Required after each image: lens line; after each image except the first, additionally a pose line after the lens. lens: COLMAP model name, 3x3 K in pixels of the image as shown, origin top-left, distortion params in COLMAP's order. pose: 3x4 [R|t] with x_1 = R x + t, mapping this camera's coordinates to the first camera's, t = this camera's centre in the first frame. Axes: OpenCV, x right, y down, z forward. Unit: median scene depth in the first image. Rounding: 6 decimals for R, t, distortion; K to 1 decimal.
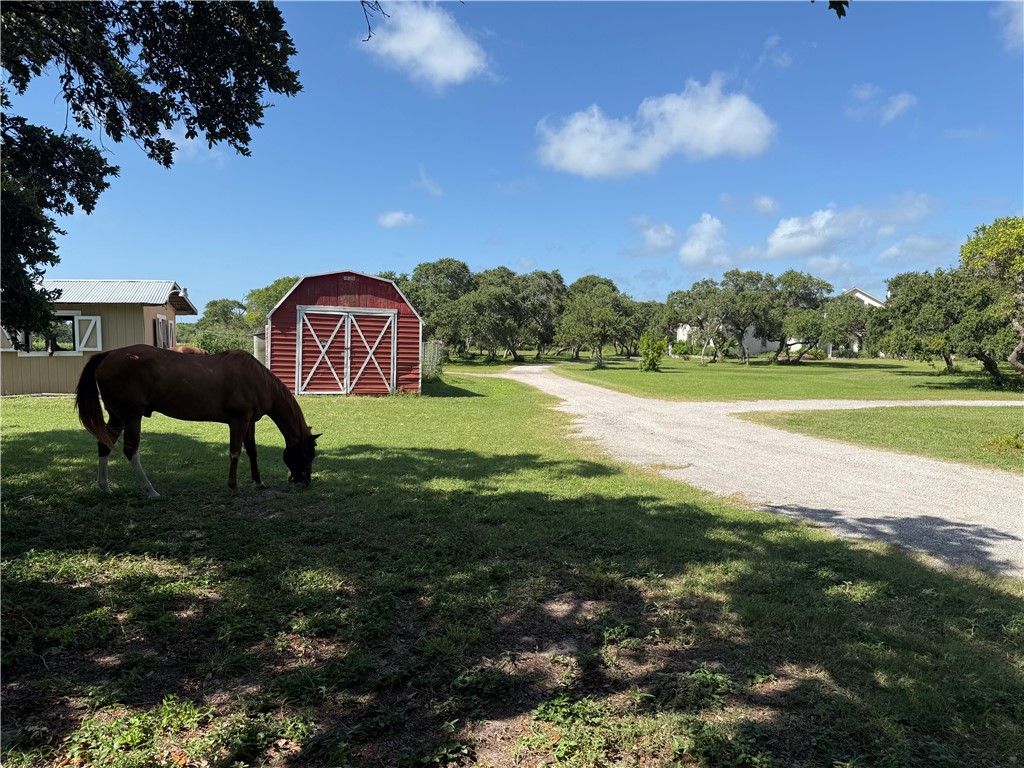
lens RADIAL K [[723.0, 0, 512.0], [0, 723.0, 384.0], [0, 0, 1]] dist [0.102643, -0.130834]
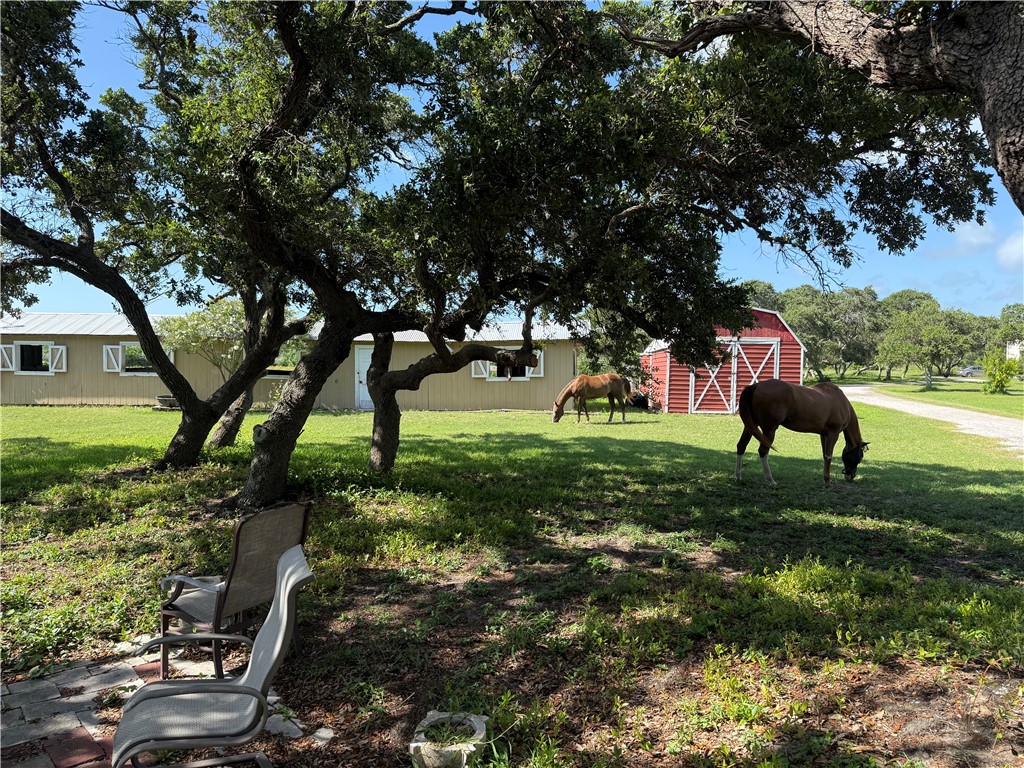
lens RADIAL K [[730.7, 0, 480.8], [0, 730.7, 388.6], [0, 0, 1]] dist [0.109166, -0.180778]
pose [[0.937131, 0.004665, -0.348948, -0.113237], [-0.011477, 0.999782, -0.017457, -0.000376], [0.348790, 0.020364, 0.936980, -0.124353]]
